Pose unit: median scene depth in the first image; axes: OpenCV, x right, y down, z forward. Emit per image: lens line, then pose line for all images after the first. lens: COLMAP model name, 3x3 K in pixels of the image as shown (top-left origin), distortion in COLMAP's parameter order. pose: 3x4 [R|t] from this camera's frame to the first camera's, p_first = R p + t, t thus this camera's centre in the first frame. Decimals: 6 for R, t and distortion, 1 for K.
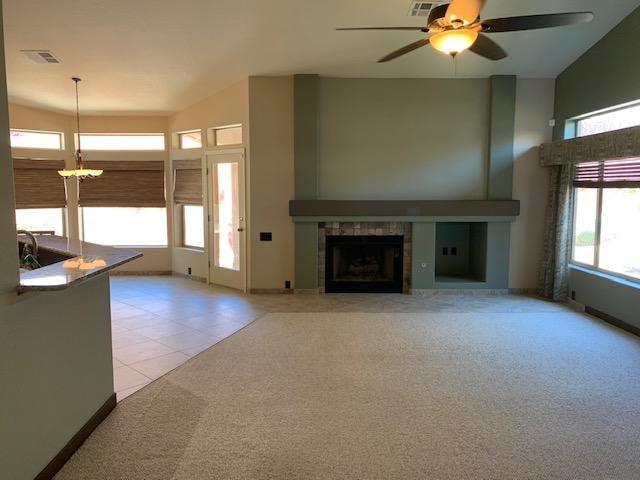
lens RADIAL K [[490.8, 0, 316.7], [0, 490.8, 237.2], [0, 0, 1]] dist [0.085481, -0.138986]
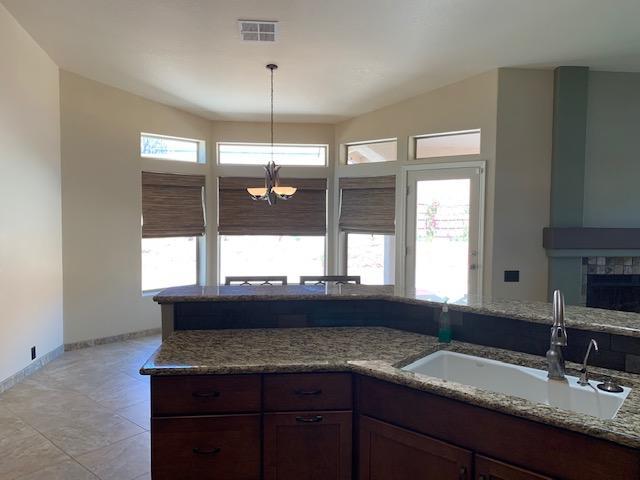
lens RADIAL K [[490.8, 0, 316.7], [0, 490.8, 237.2], [0, 0, 1]] dist [0.085481, -0.138986]
pose [[0.997582, 0.004109, 0.069375, -0.449312], [-0.000502, 0.998651, -0.051927, -0.020849], [-0.069495, 0.051766, 0.996238, 0.252996]]
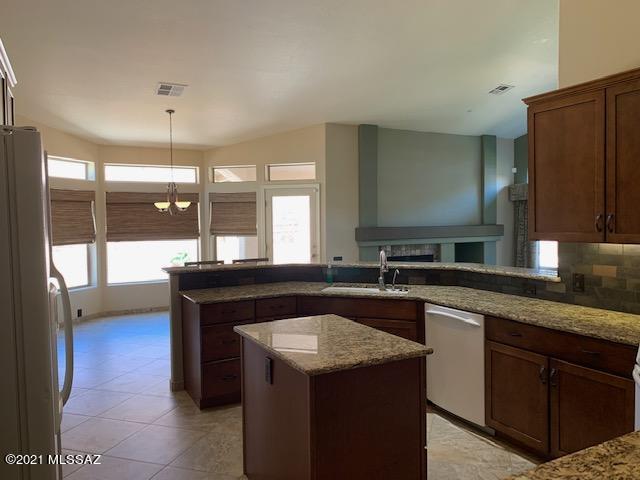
lens RADIAL K [[490.8, 0, 316.7], [0, 490.8, 237.2], [0, 0, 1]] dist [0.085481, -0.138986]
pose [[0.892511, -0.026782, 0.450229, -0.649961], [0.058752, 0.996634, -0.057182, 0.007551], [-0.447182, 0.077487, 0.891080, 0.001407]]
